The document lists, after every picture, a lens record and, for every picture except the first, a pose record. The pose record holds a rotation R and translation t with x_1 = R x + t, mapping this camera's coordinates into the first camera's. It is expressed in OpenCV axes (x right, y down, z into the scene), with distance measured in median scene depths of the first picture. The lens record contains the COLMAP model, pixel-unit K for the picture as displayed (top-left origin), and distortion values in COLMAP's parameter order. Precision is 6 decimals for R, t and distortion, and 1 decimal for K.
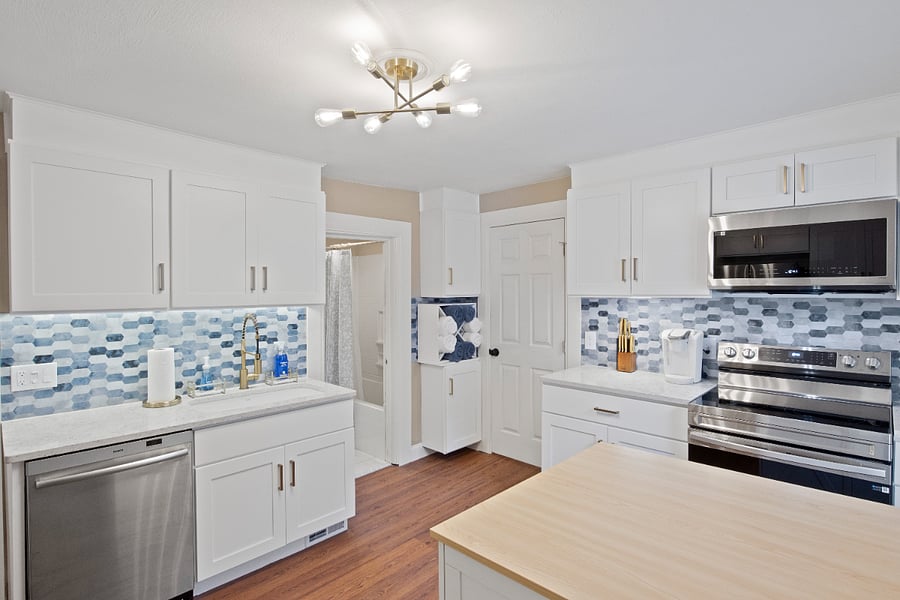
lens RADIAL K [[449.4, 0, 452.4], [0, 449.4, 293.8], [0, 0, 1]] dist [-0.001345, -0.006766]
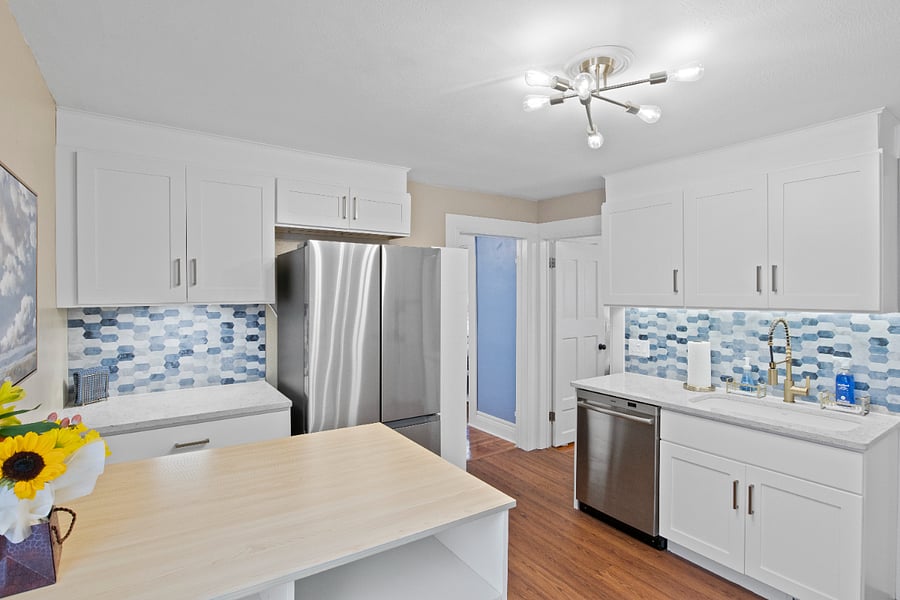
lens RADIAL K [[449.4, 0, 452.1], [0, 449.4, 297.3], [0, 0, 1]] dist [-0.001345, -0.006766]
pose [[-0.201902, 0.014703, -0.979295, 0.606559], [-0.003441, 0.999870, 0.015722, -0.008991], [0.979400, 0.006544, -0.201825, 0.590441]]
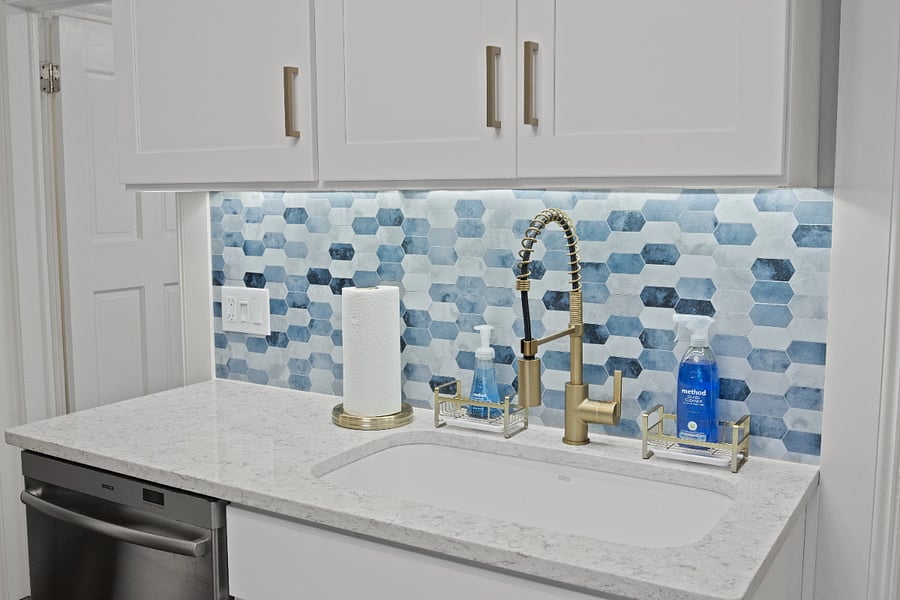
lens RADIAL K [[880.9, 0, 454.2], [0, 880.9, 299.4], [0, 0, 1]] dist [-0.048404, 0.000000]
pose [[0.225115, 0.115345, -0.967481, 0.135088], [-0.007488, 0.993143, 0.116663, 0.039538], [0.974303, -0.019018, 0.224435, 0.872440]]
